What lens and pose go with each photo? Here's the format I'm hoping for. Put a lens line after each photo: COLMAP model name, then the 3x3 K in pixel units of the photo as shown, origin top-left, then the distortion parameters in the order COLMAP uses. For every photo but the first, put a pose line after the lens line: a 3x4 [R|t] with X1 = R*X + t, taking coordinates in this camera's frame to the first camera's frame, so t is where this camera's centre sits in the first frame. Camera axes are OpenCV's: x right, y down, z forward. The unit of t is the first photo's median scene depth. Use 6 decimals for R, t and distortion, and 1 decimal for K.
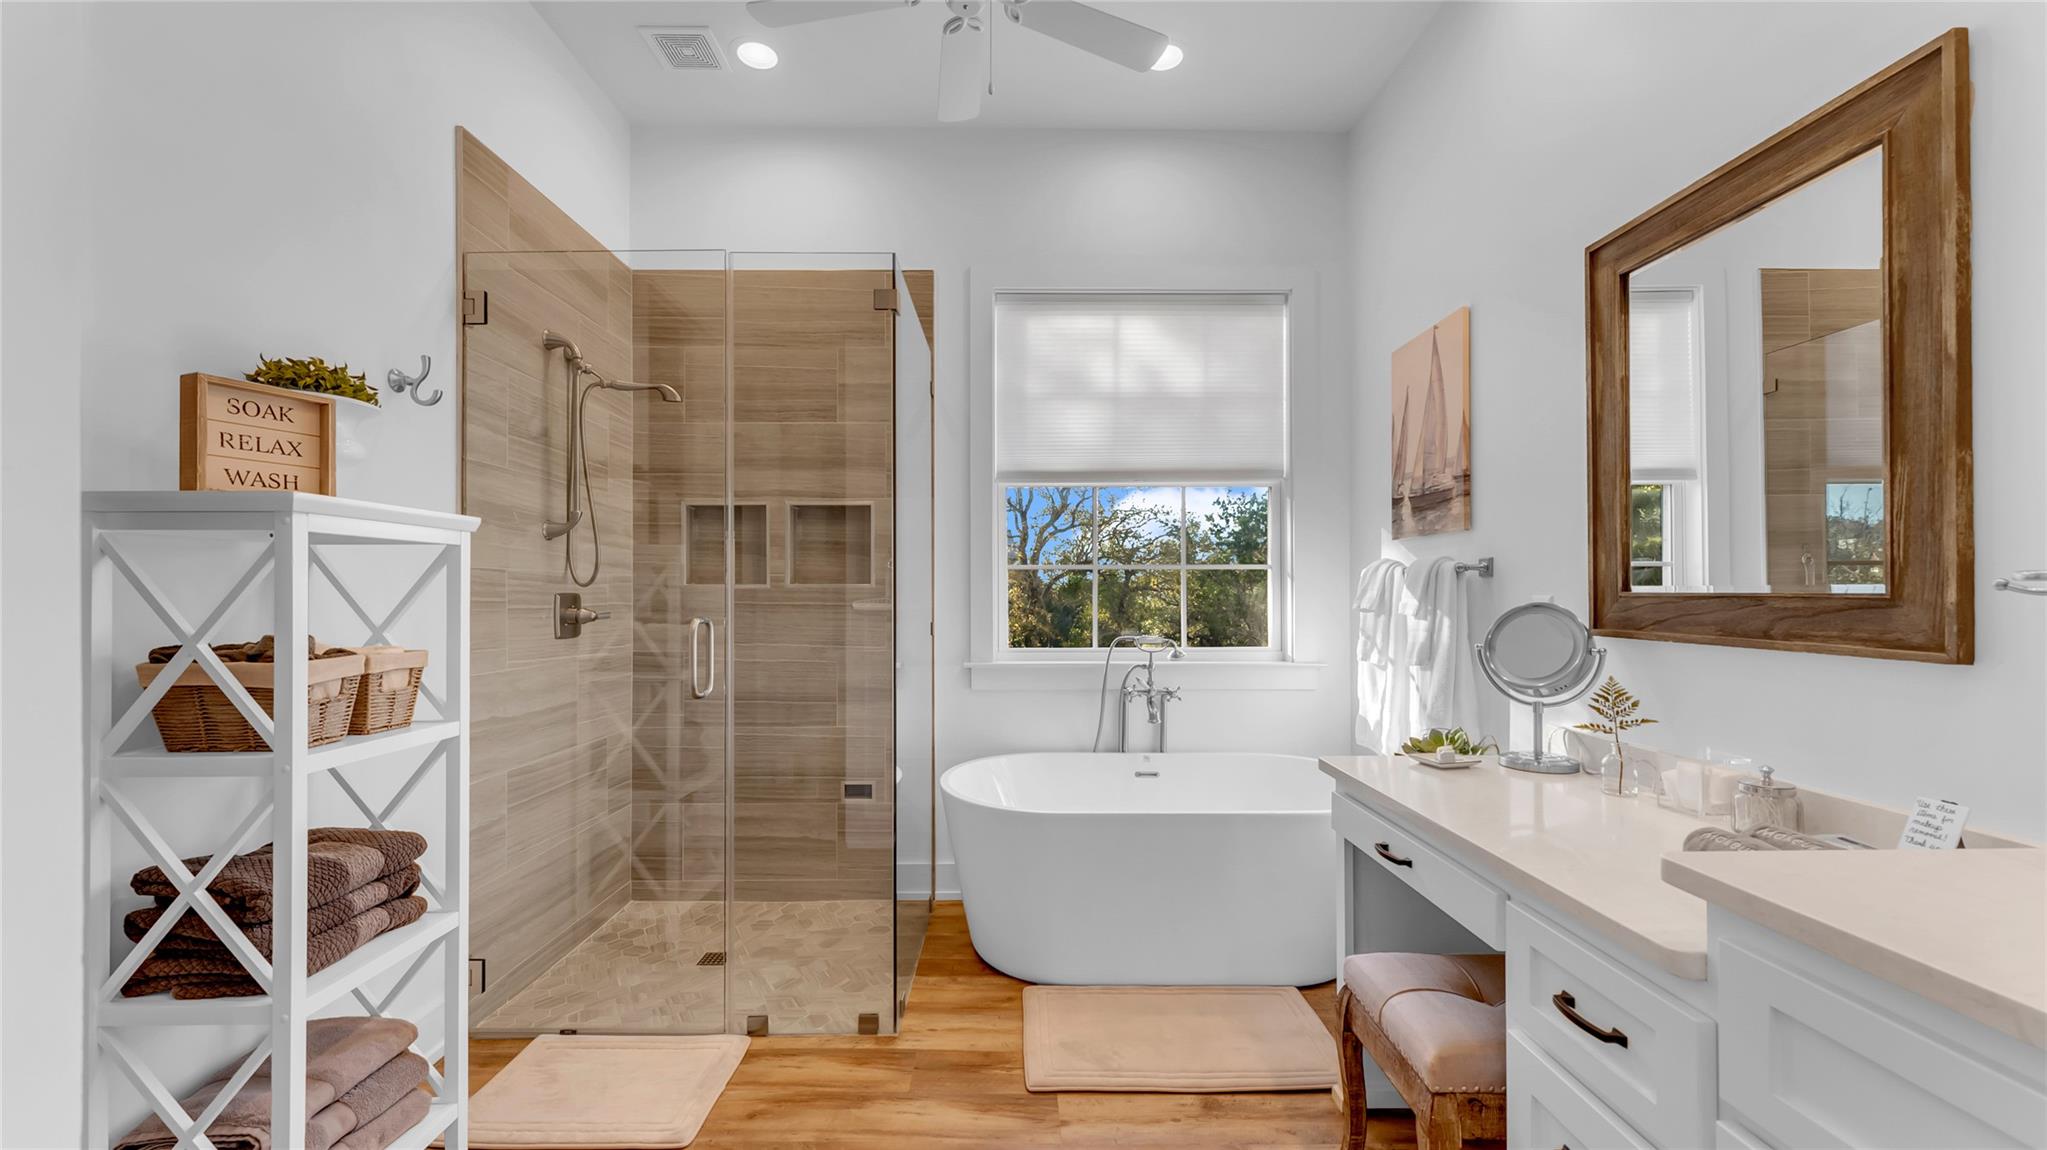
lens RADIAL K [[853.1, 0, 1021.4], [0, 853.1, 580.5], [0, 0, 1]] dist [-0.008797, 0.000772]
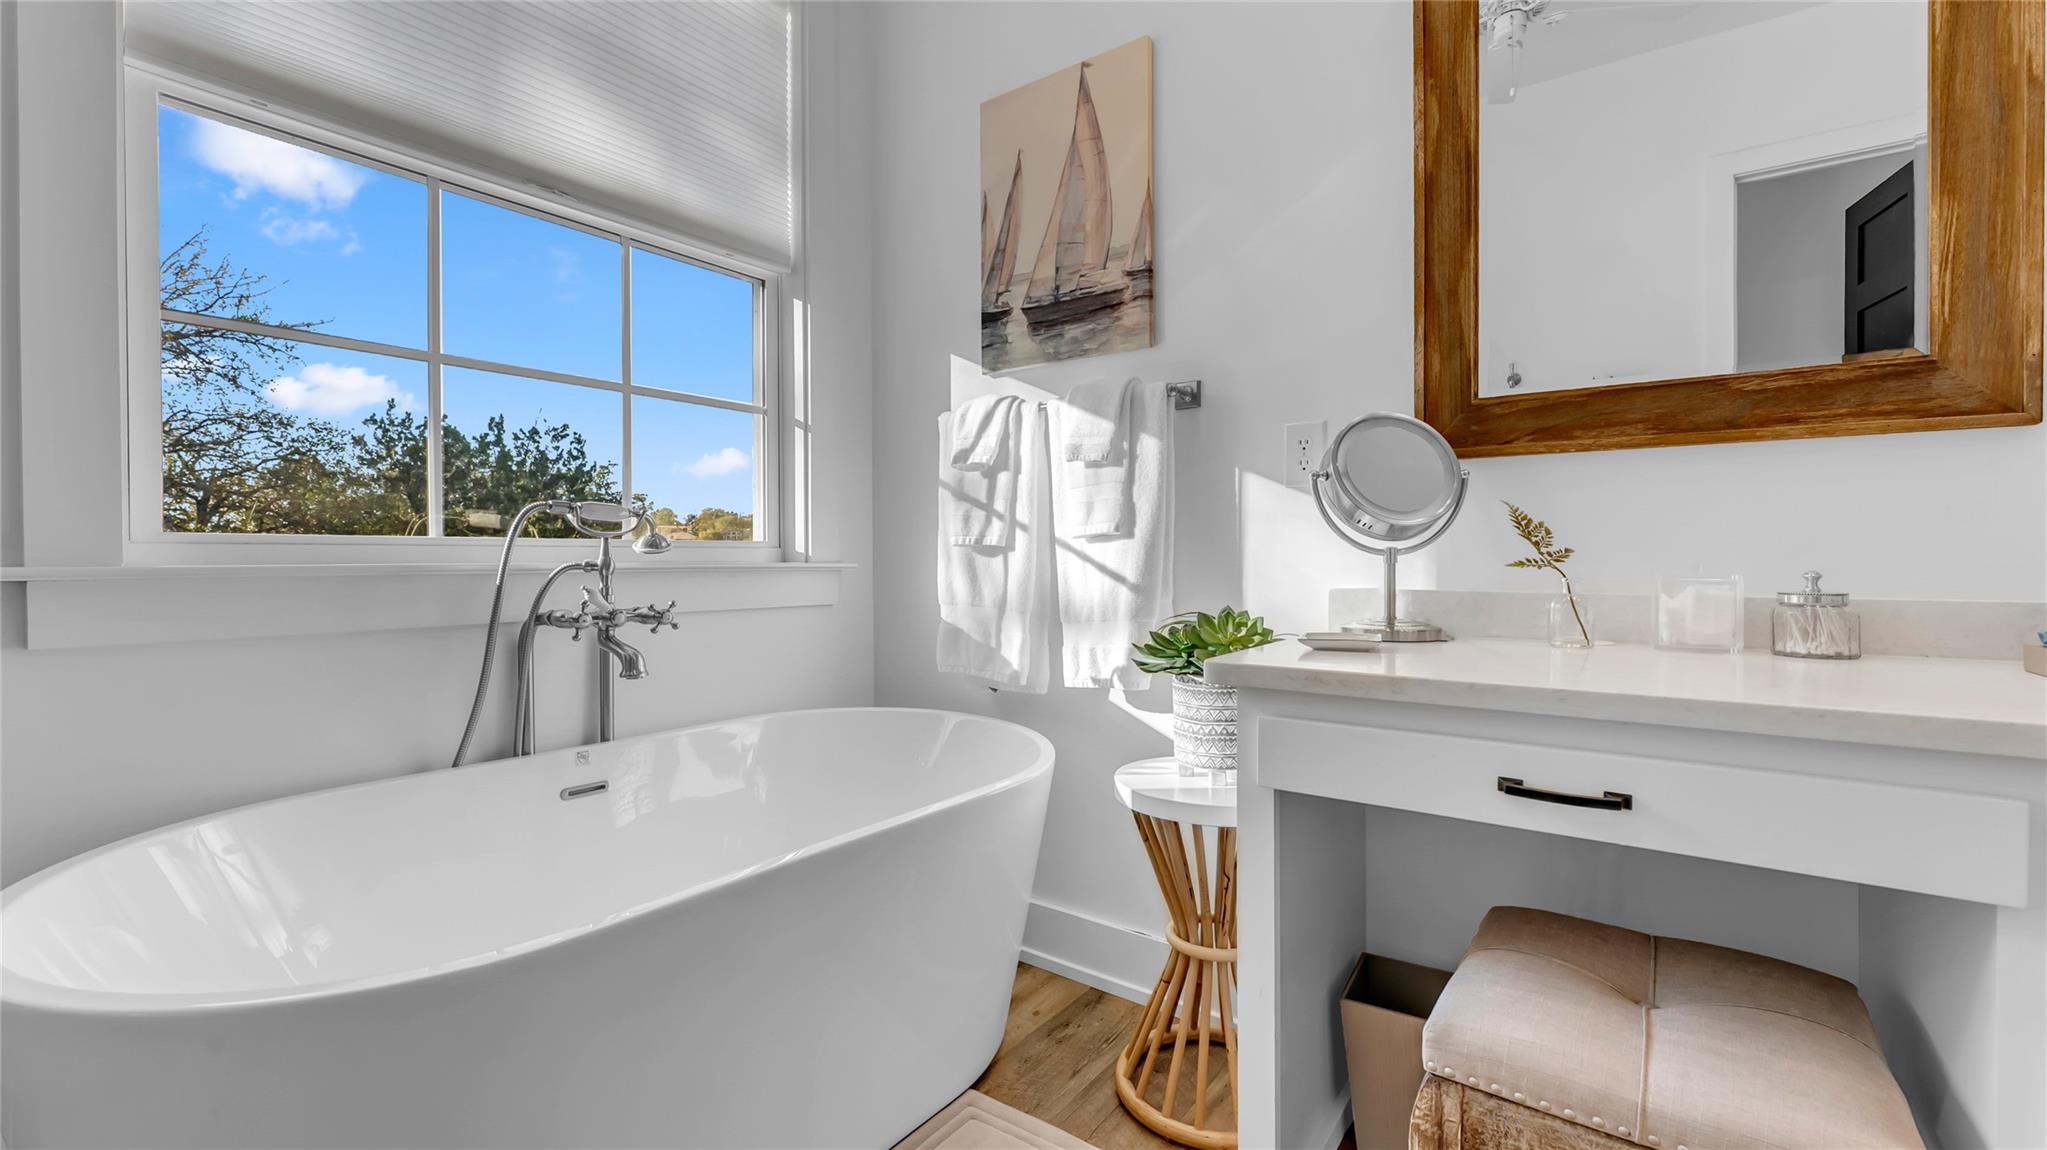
lens RADIAL K [[853.1, 0, 1034.7], [0, 853.1, 564.9], [0, 0, 1]] dist [-0.008797, 0.000772]
pose [[0.590653, -0.009843, 0.806866, -0.116400], [-0.001806, 0.999907, 0.013520, 0.111893], [-0.806924, -0.009443, 0.590580, 0.618297]]
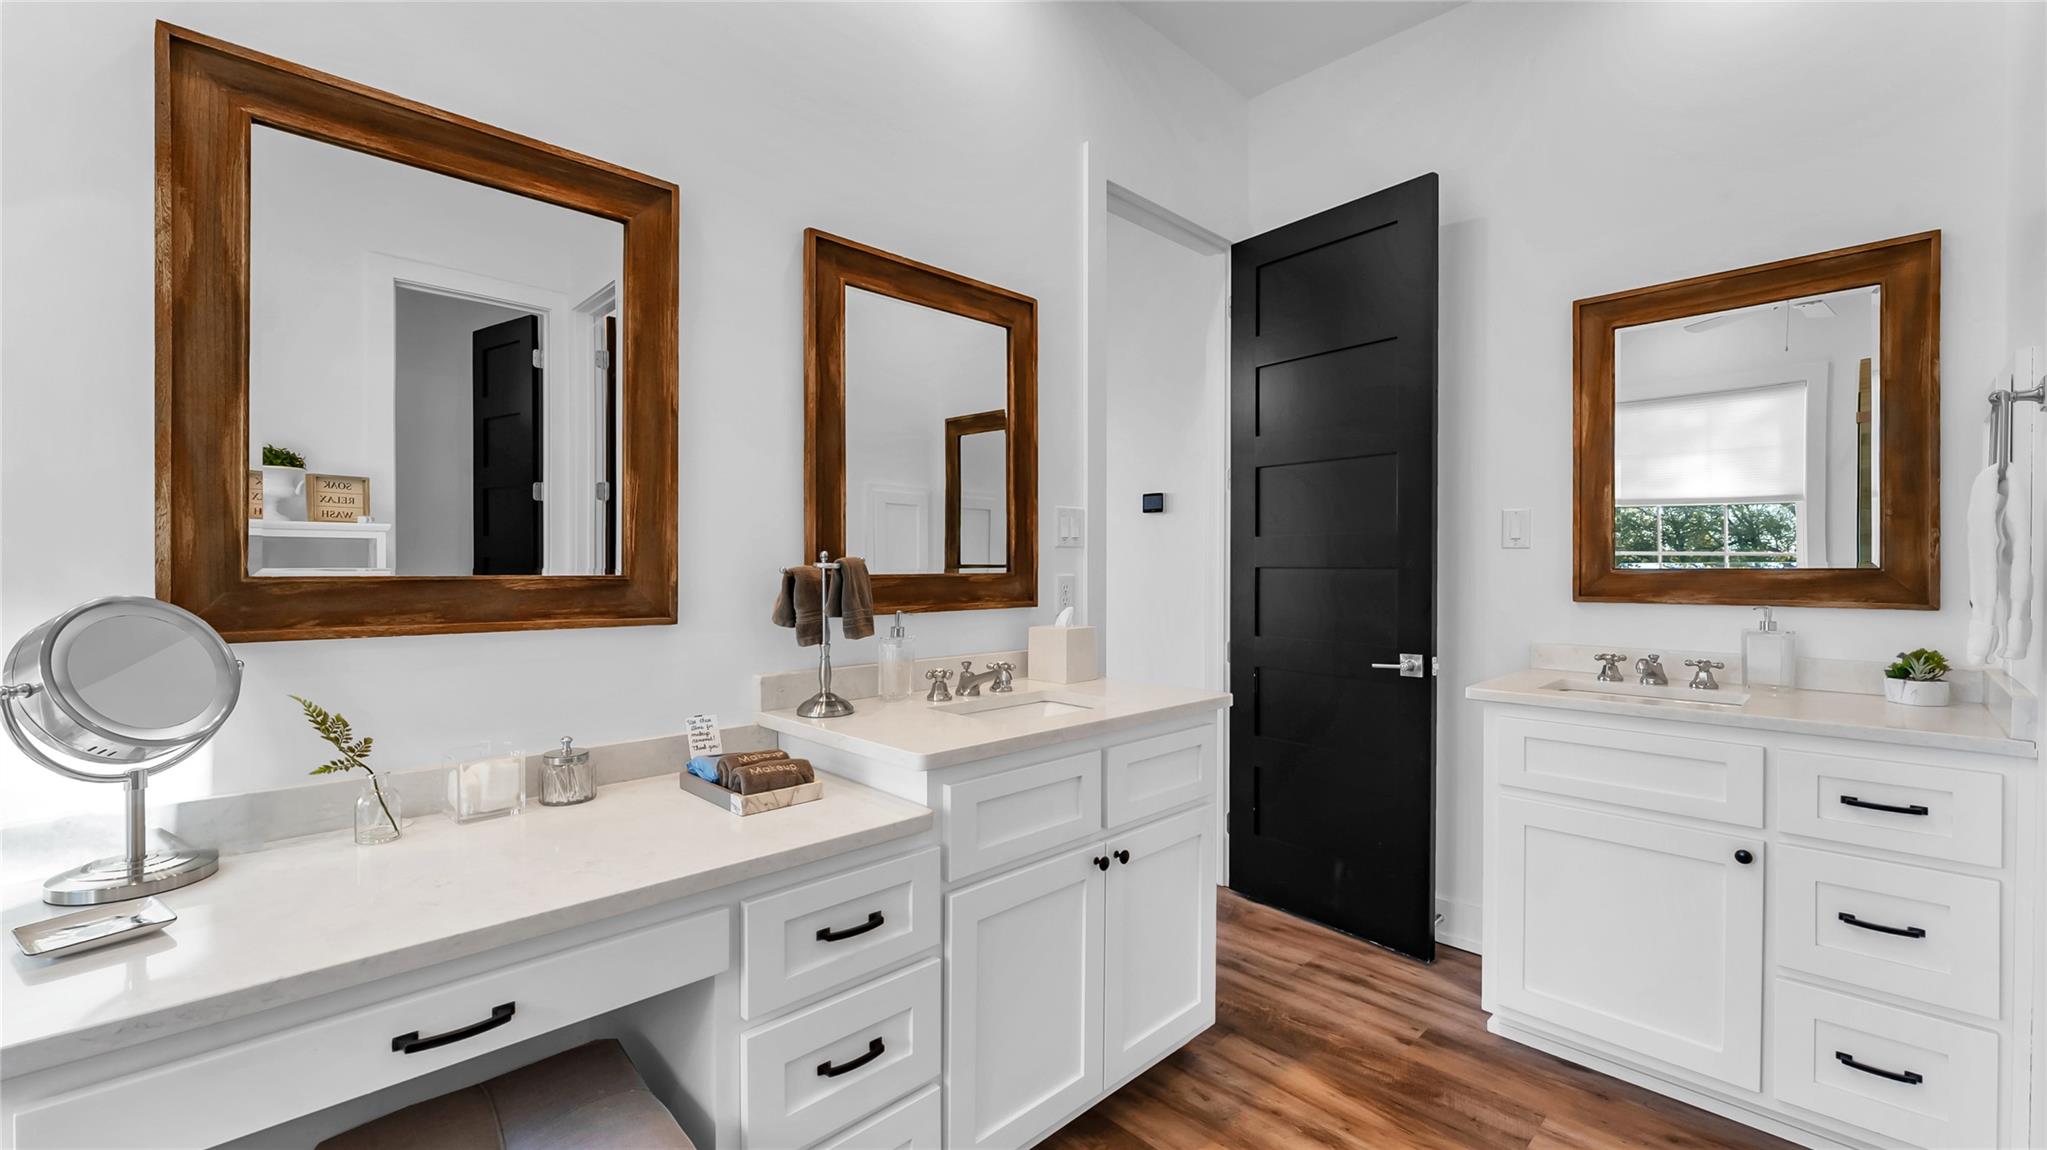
lens RADIAL K [[820.4, 0, 1024.1], [0, 820.4, 579.8], [0, 0, 1]] dist [-0.007455, 0.001185]
pose [[-0.692321, -0.011890, 0.721492, -0.152116], [-0.011644, 0.999918, 0.005306, 0.003742], [-0.721496, -0.004728, -0.692403, 0.718095]]
